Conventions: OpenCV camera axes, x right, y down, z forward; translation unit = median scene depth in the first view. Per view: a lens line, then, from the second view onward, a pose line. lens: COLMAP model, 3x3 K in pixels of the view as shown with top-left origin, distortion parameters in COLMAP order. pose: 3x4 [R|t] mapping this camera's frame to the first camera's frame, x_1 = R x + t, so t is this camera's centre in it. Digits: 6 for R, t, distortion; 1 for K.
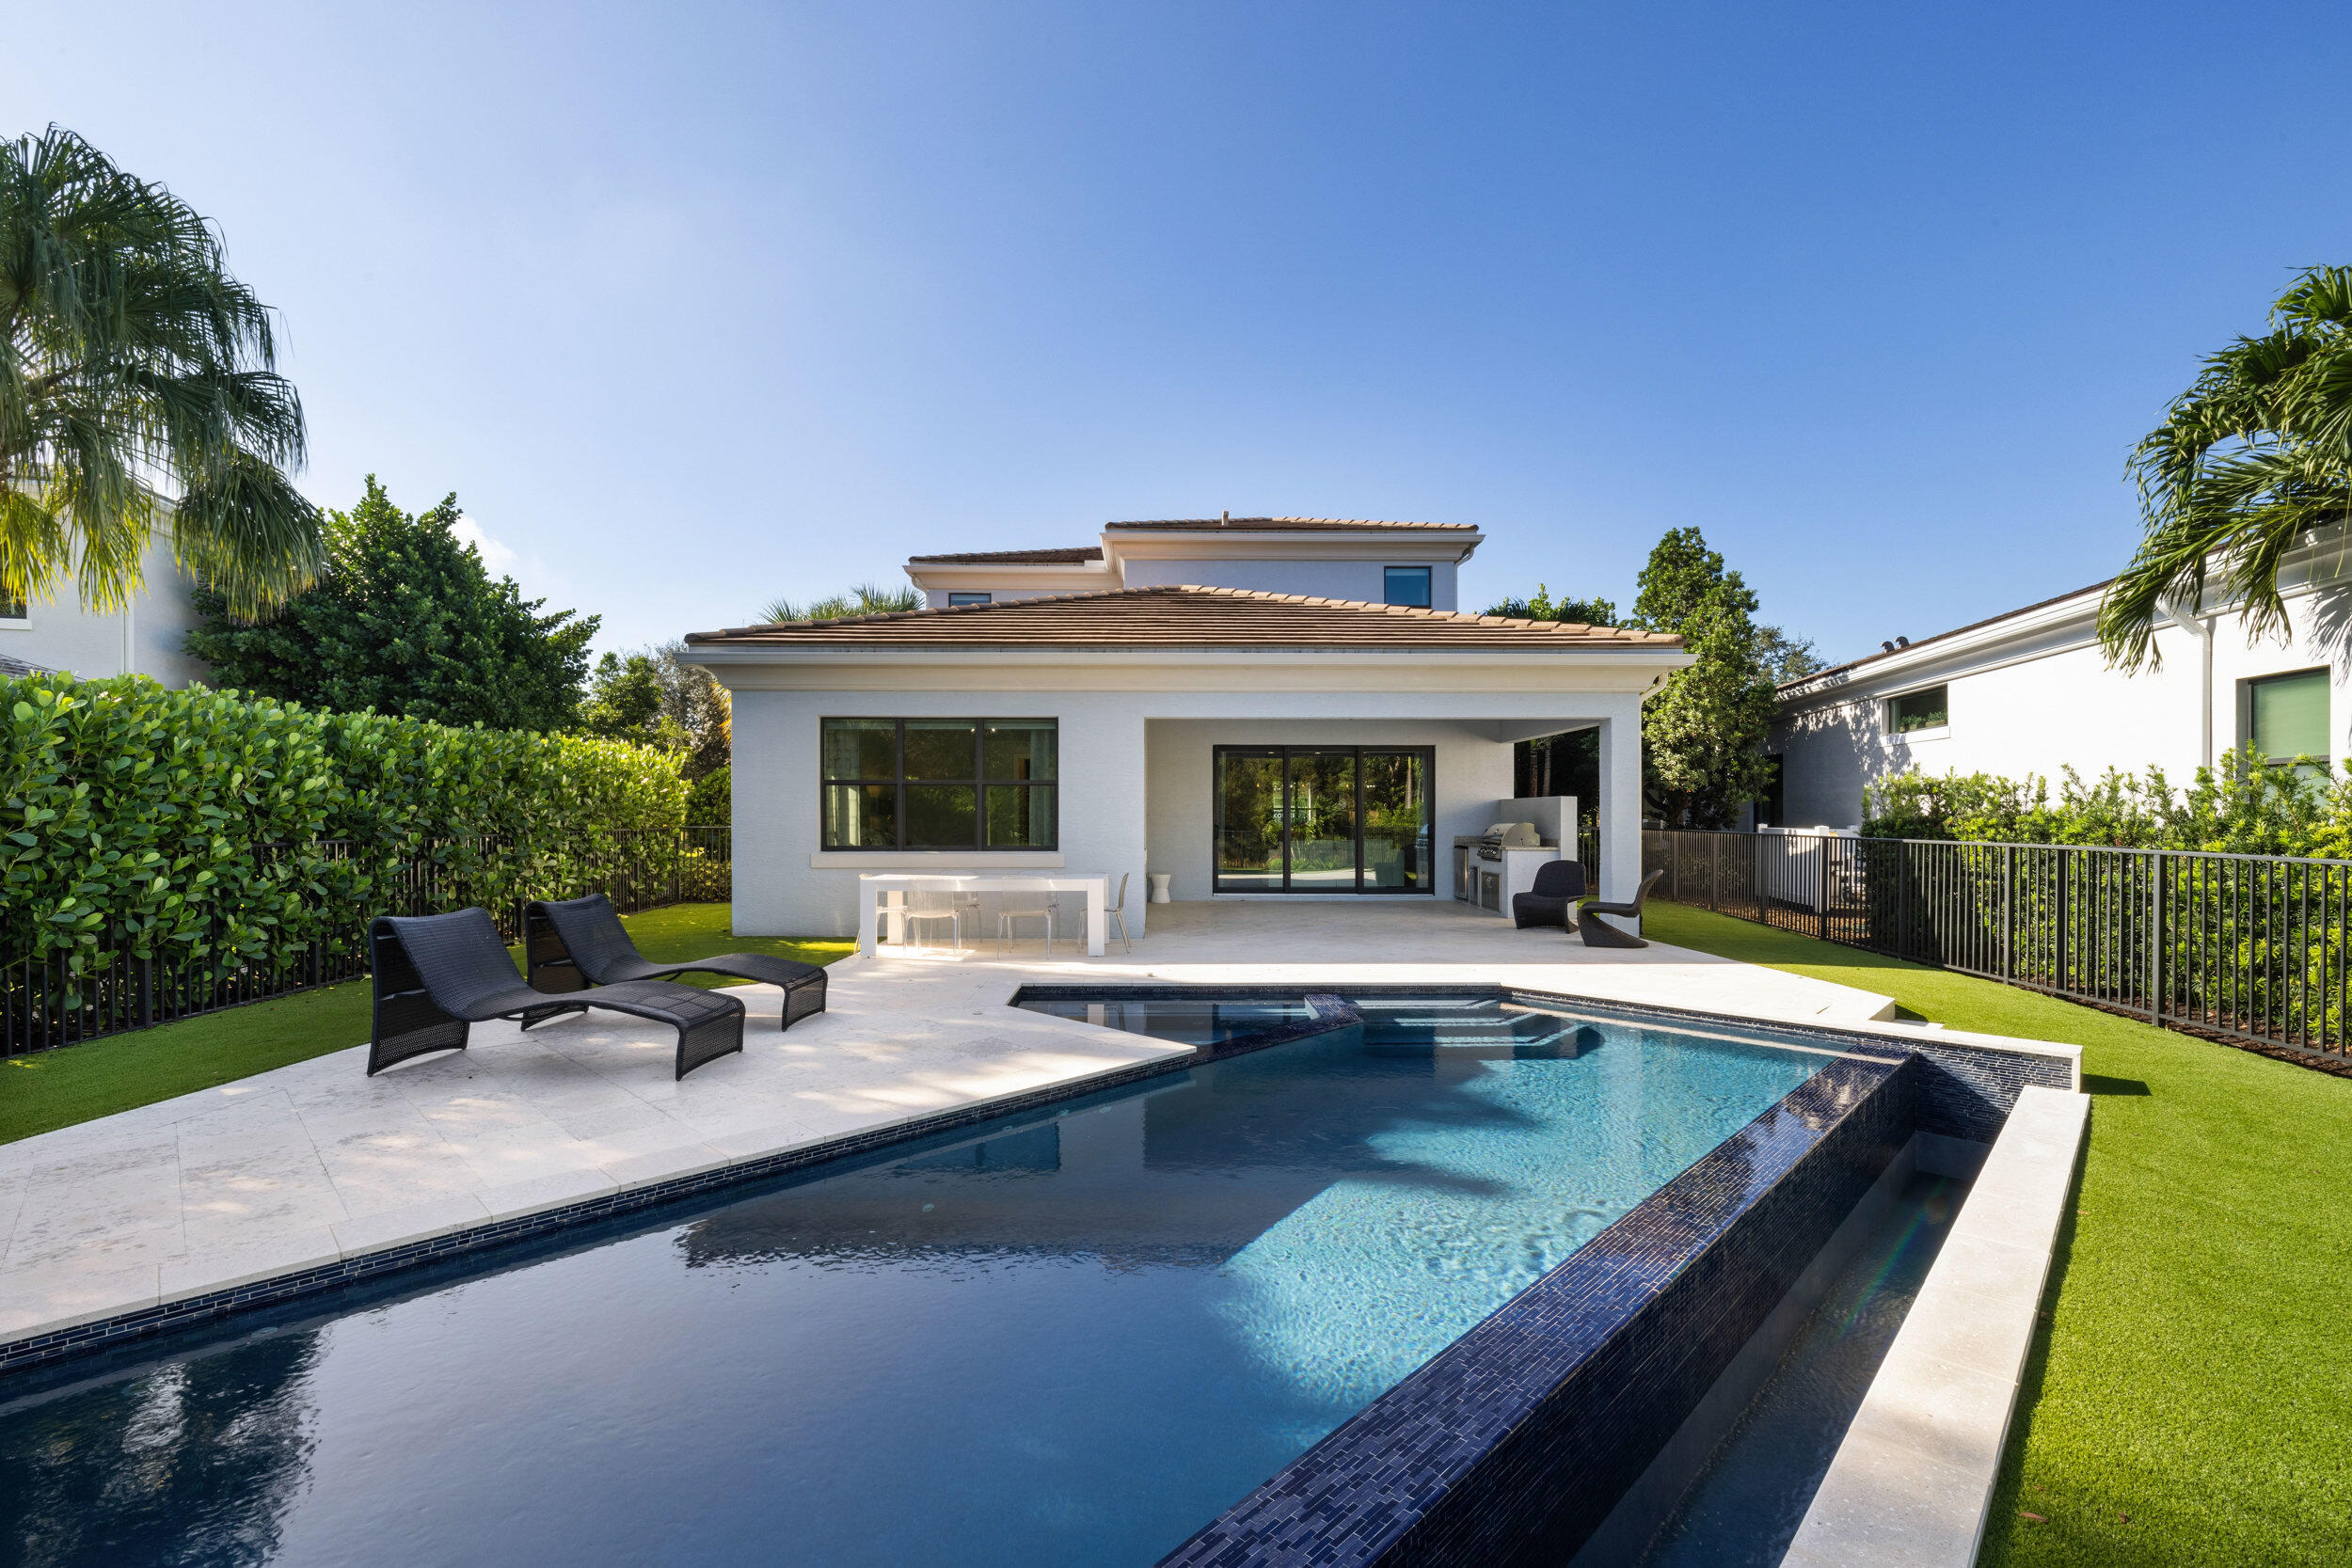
lens RADIAL K [[1010.5, 0, 1146.3], [0, 1010.5, 818.4], [0, 0, 1]] dist [0.000284, -0.000172]
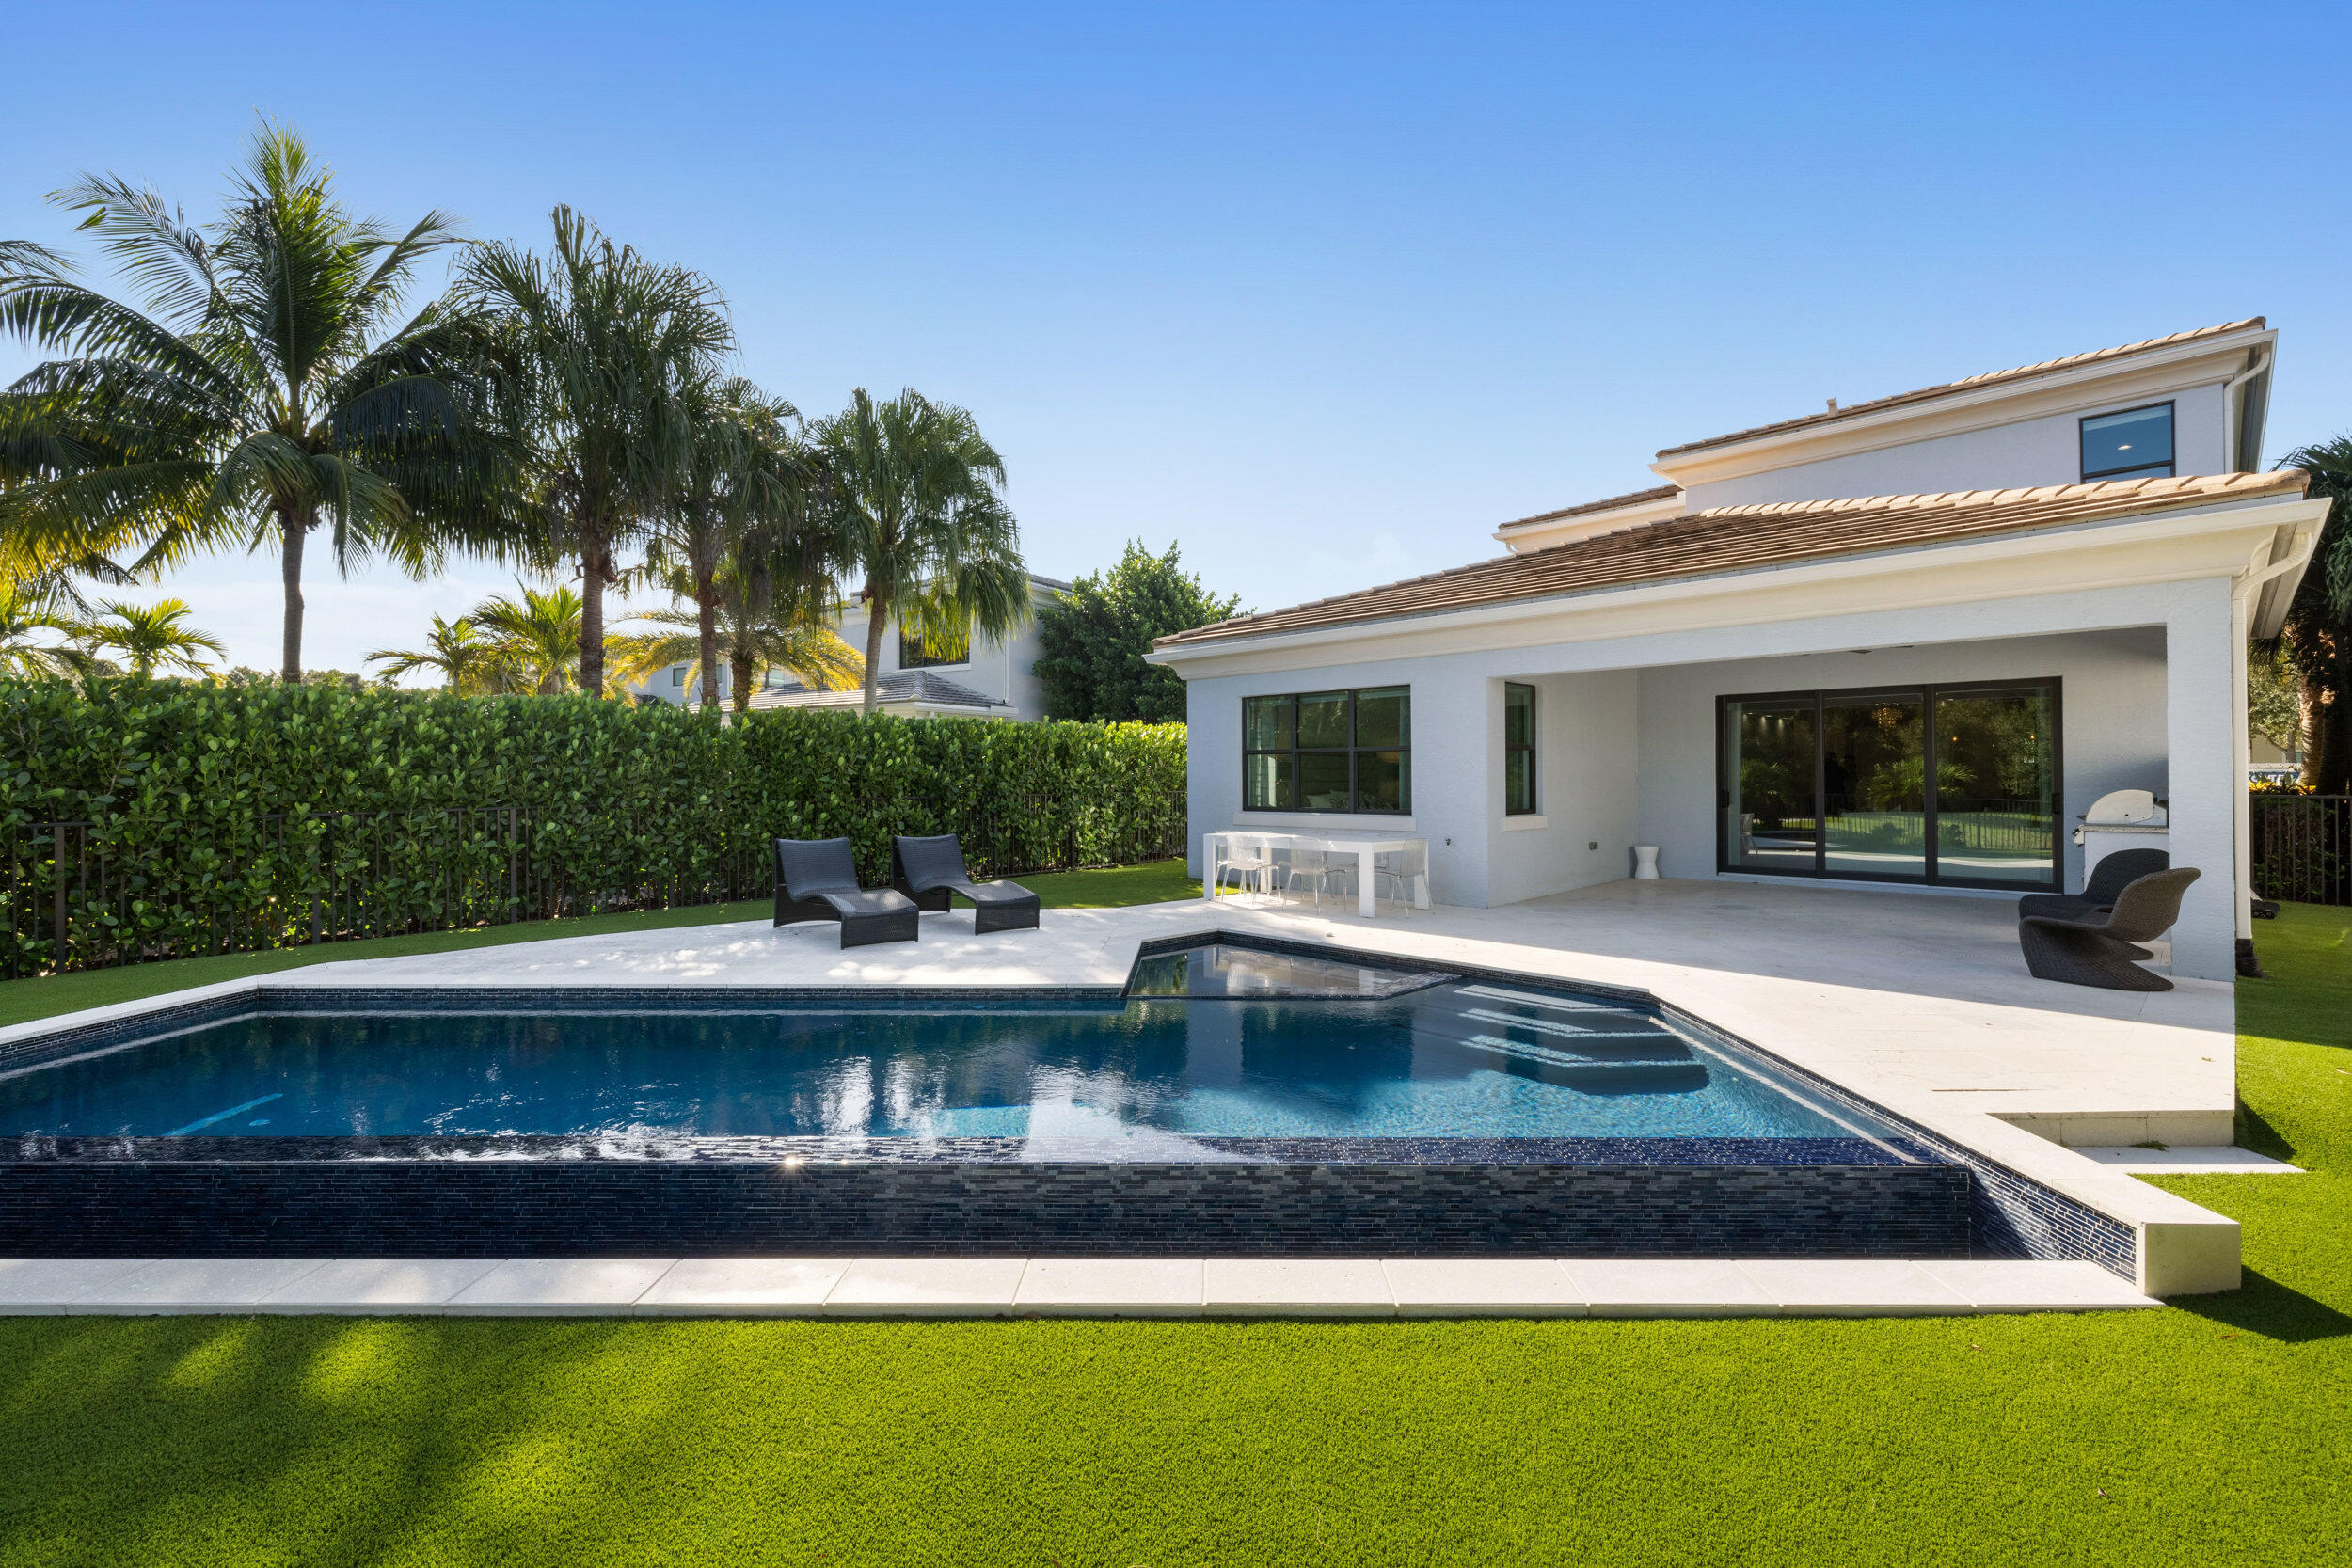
lens RADIAL K [[995.3, 0, 1170.7], [0, 995.3, 776.3], [0, 0, 1]] dist [0.000416, 0.000480]
pose [[0.701319, -0.003315, -0.712840, 0.406467], [-0.000542, 0.999986, -0.005184, -0.001548], [0.712848, 0.004022, 0.701307, 0.108503]]
